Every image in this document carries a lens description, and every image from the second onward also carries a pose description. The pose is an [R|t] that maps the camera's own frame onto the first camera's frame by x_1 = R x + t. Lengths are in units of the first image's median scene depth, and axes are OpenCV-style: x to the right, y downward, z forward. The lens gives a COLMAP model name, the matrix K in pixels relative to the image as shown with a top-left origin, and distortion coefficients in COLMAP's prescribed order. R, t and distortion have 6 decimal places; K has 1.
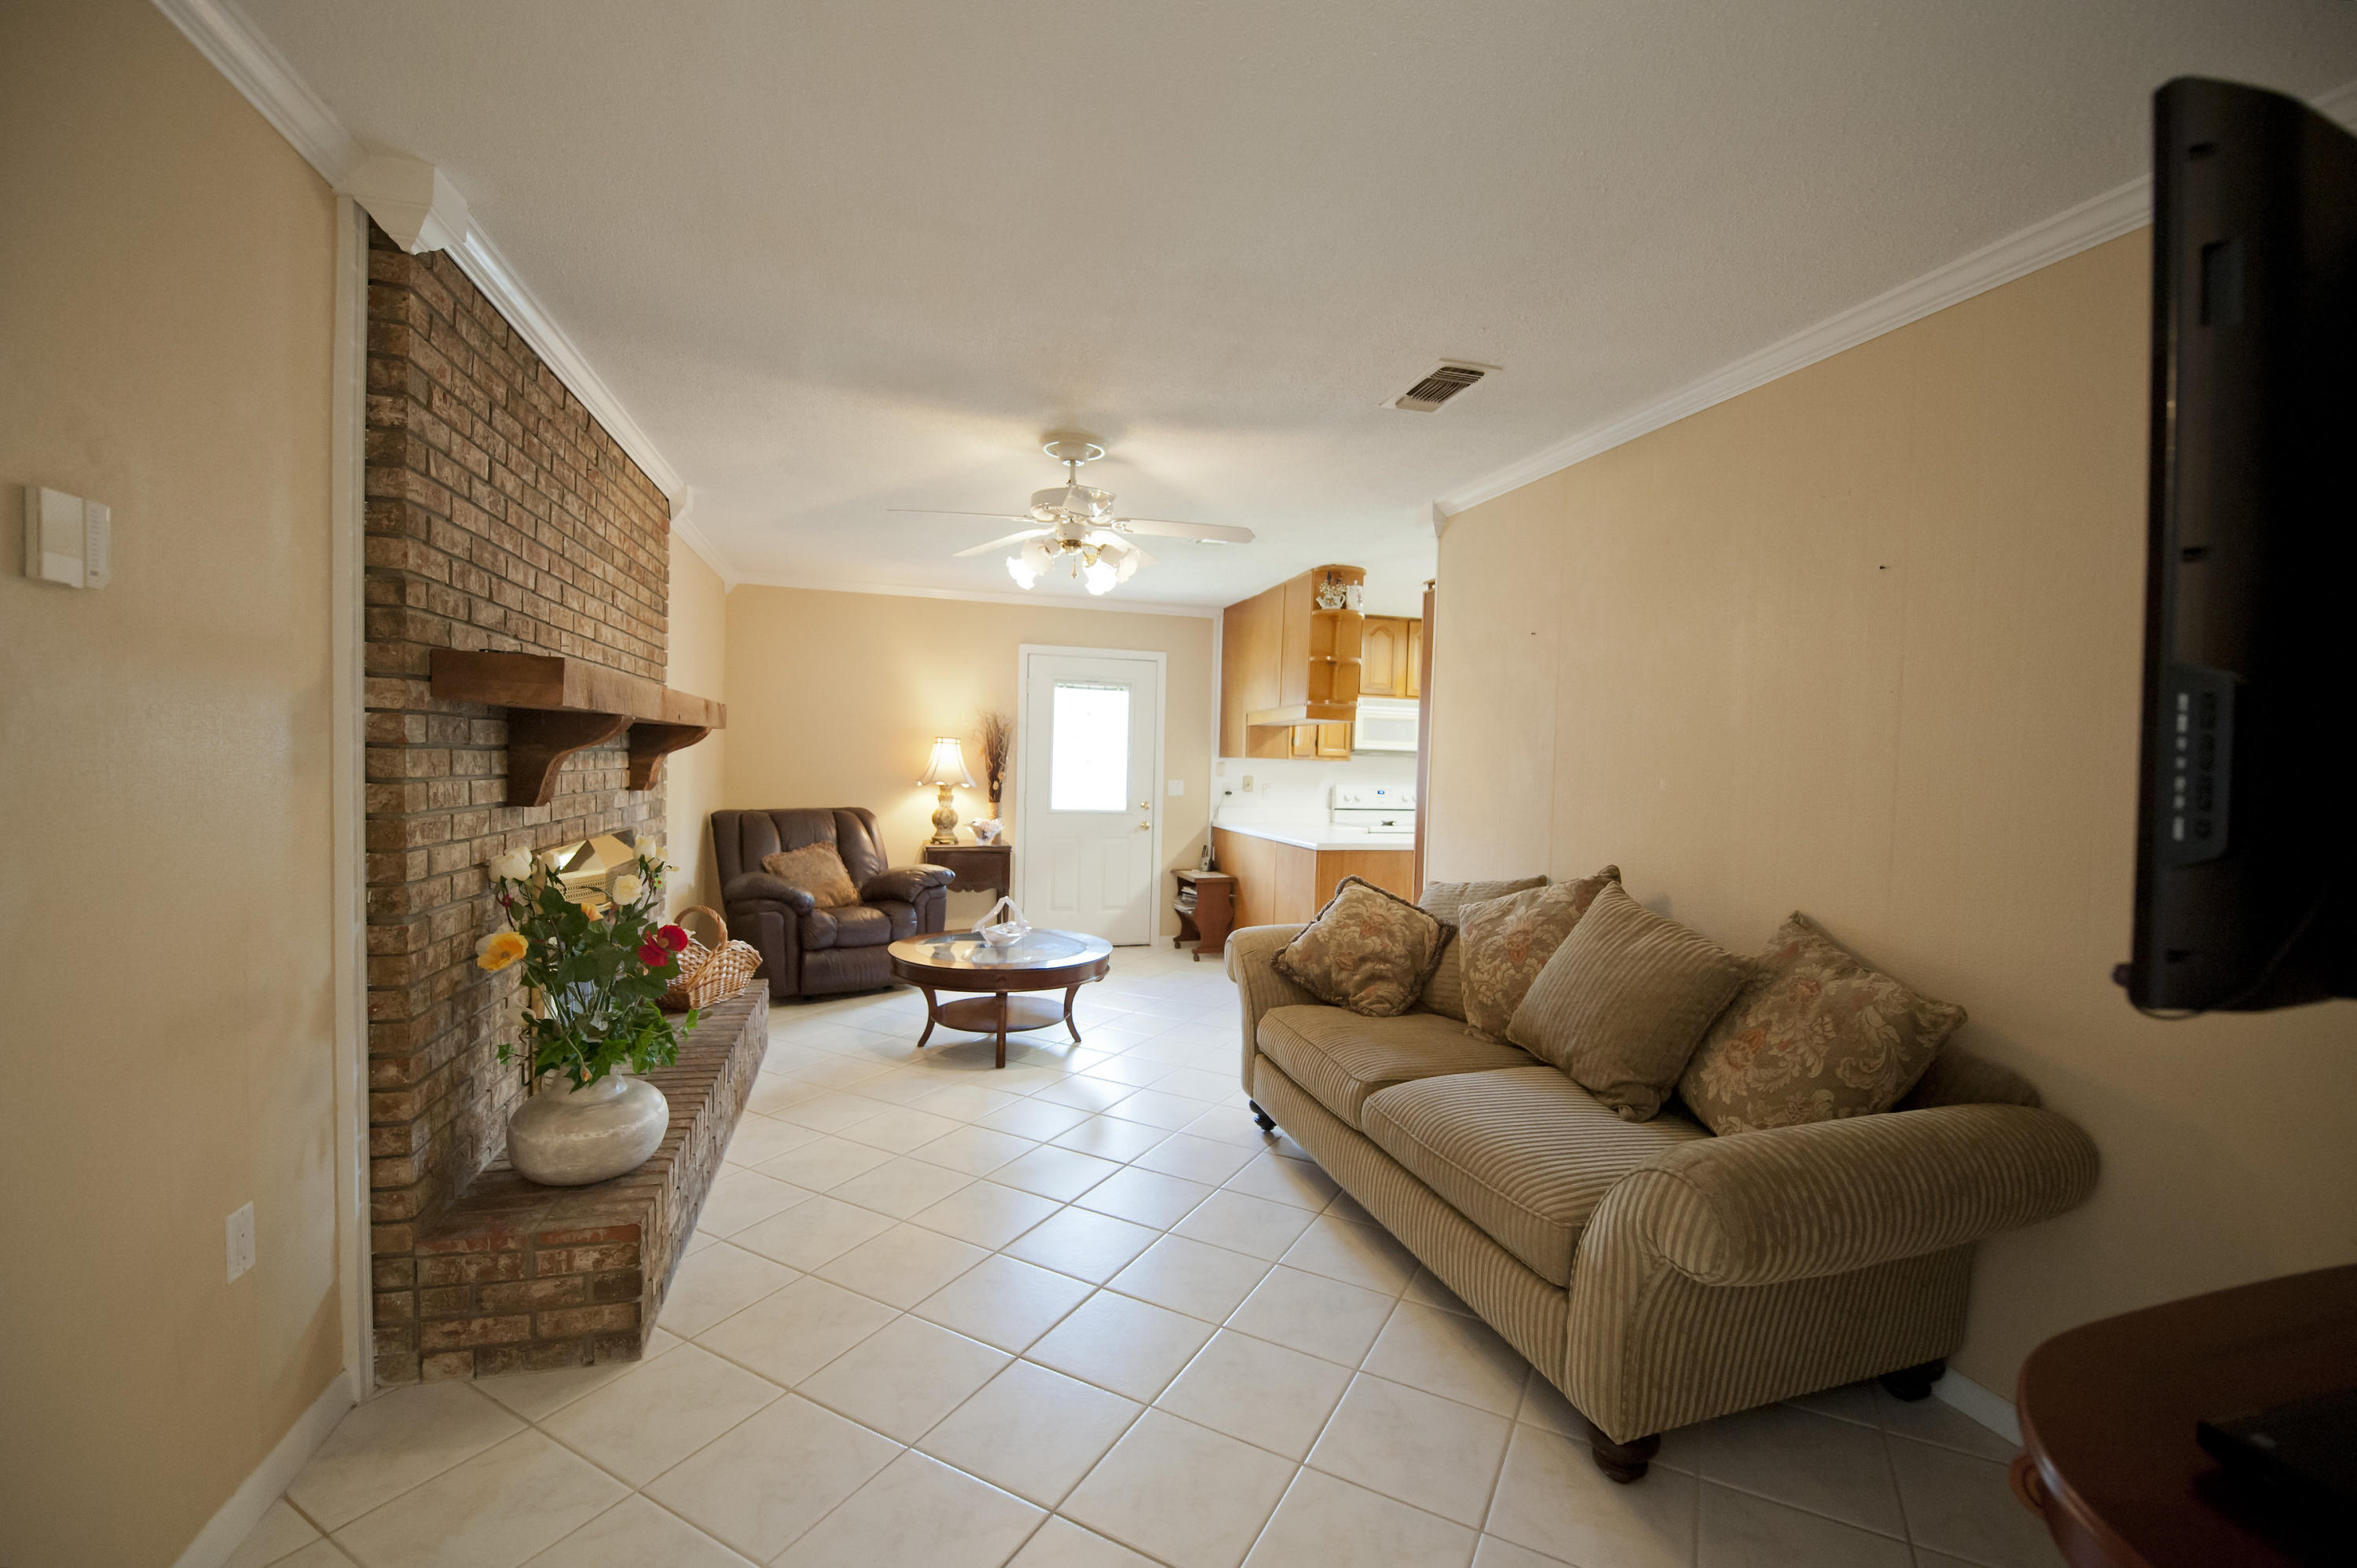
lens RADIAL K [[958.4, 0, 1181.5], [0, 958.4, 787.8], [0, 0, 1]] dist [-0.000712, -0.000025]
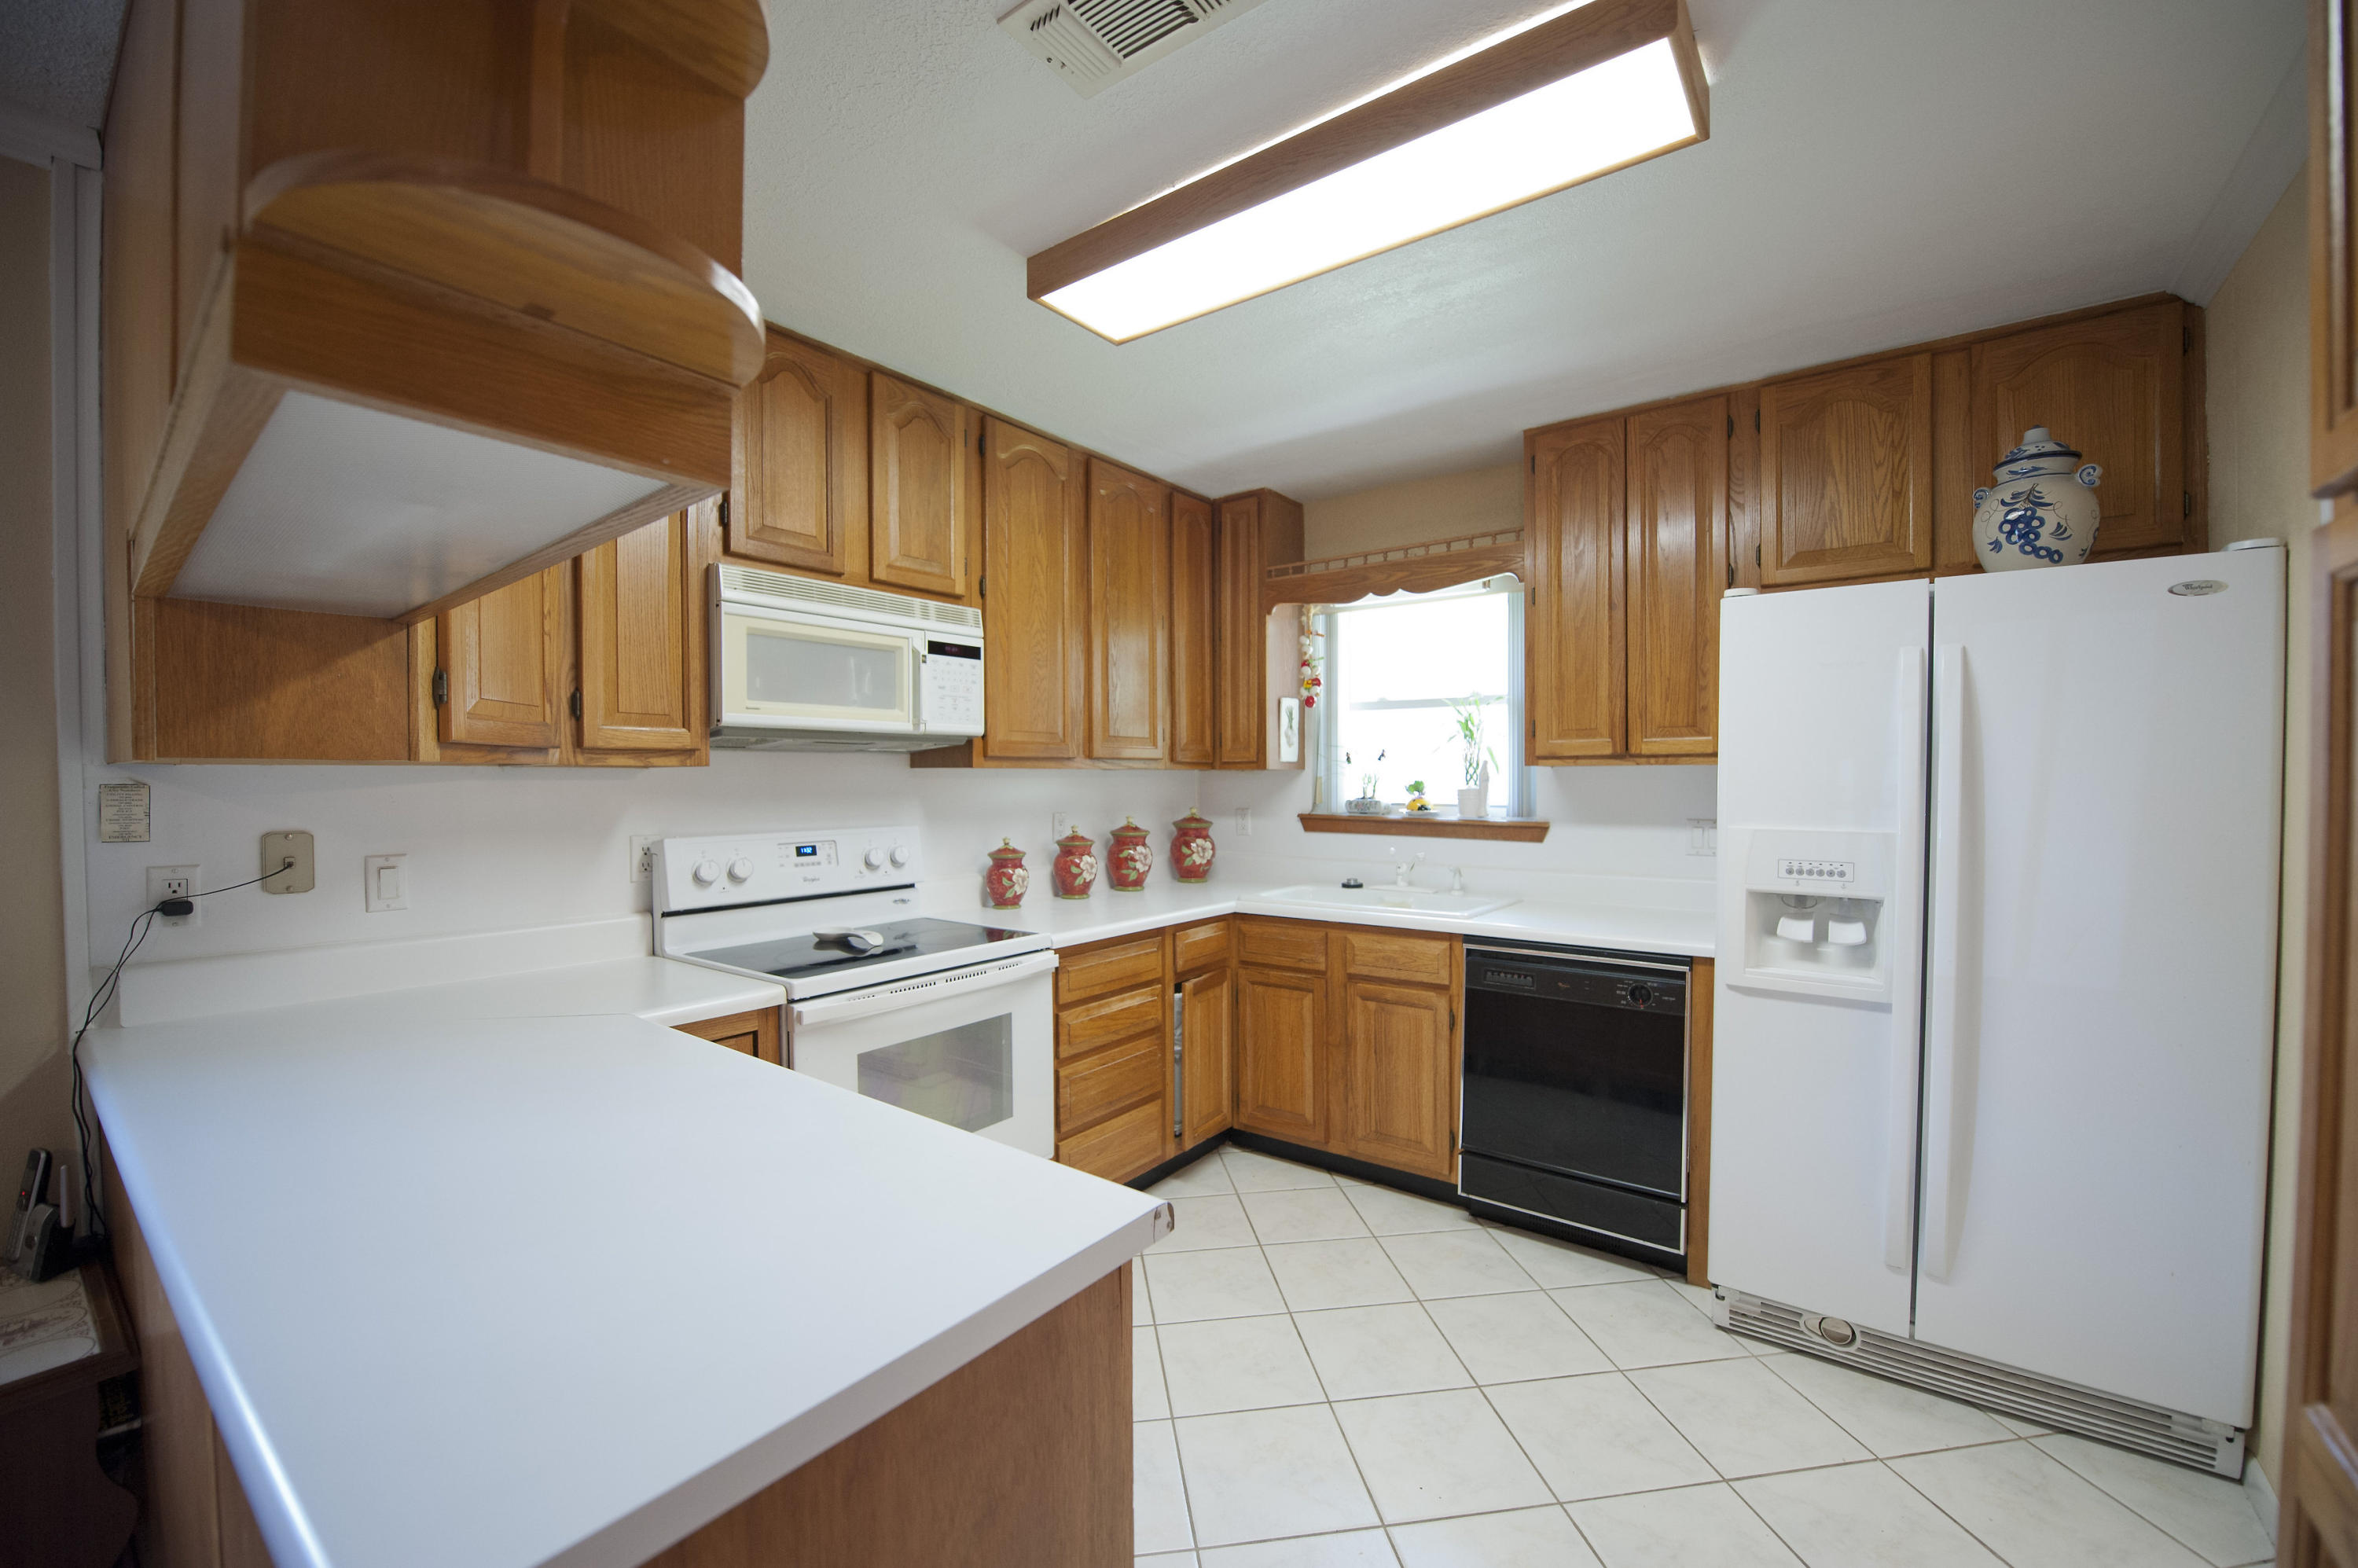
lens RADIAL K [[958.9, 0, 1174.4], [0, 958.9, 790.5], [0, 0, 1]] dist [-0.000712, -0.000025]
pose [[0.811345, -0.041097, 0.583122, 0.115300], [0.040629, 0.999078, 0.013882, -0.017699], [-0.583154, 0.012428, 0.812266, 0.648524]]
